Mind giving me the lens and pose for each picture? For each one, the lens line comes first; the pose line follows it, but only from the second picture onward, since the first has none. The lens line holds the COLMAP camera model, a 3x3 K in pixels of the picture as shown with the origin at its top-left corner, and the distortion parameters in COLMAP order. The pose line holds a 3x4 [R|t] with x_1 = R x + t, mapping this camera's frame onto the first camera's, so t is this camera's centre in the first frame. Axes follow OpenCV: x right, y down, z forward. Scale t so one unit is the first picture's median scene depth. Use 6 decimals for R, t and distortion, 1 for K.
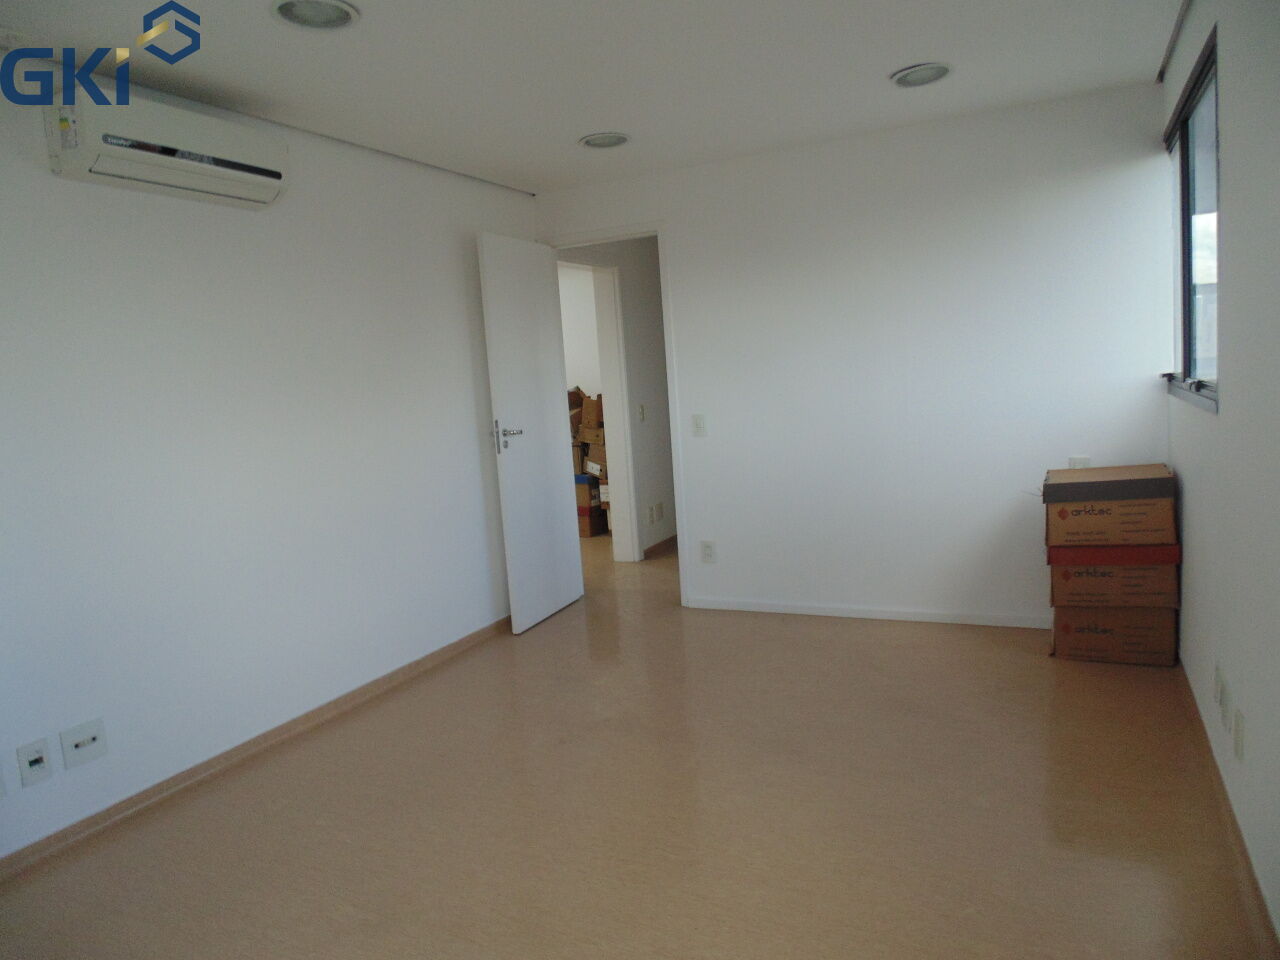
lens RADIAL K [[855.0, 0, 643.4], [0, 855.0, 470.1], [0, 0, 1]] dist [-0.009723, -0.001976]
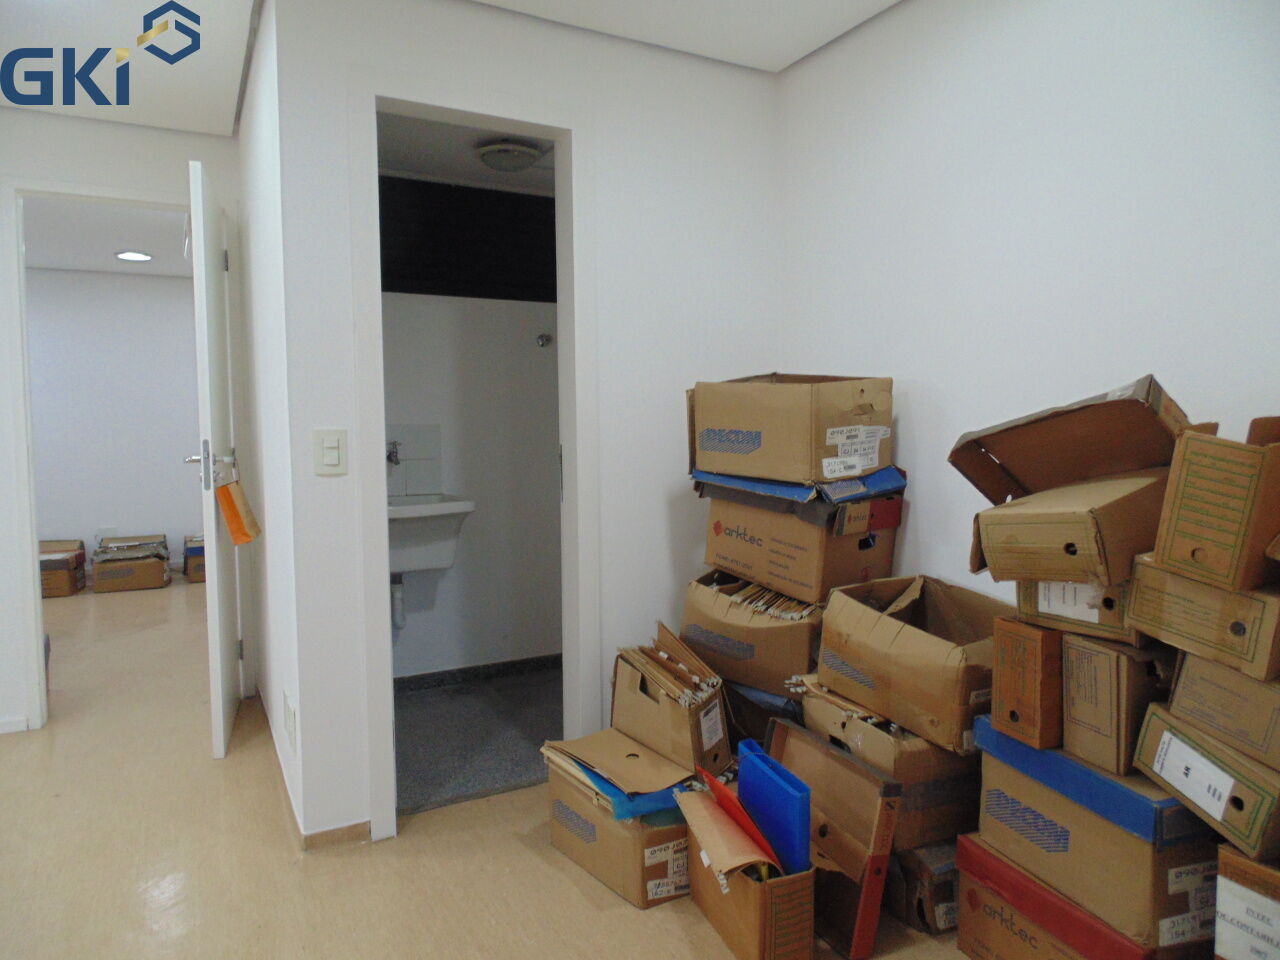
lens RADIAL K [[855.0, 0, 638.7], [0, 855.0, 482.0], [0, 0, 1]] dist [-0.009723, -0.001976]
pose [[0.826698, 0.106041, -0.552563, -0.062838], [-0.101860, 0.994058, 0.038373, -0.066358], [0.553349, 0.024561, 0.832587, 0.752267]]
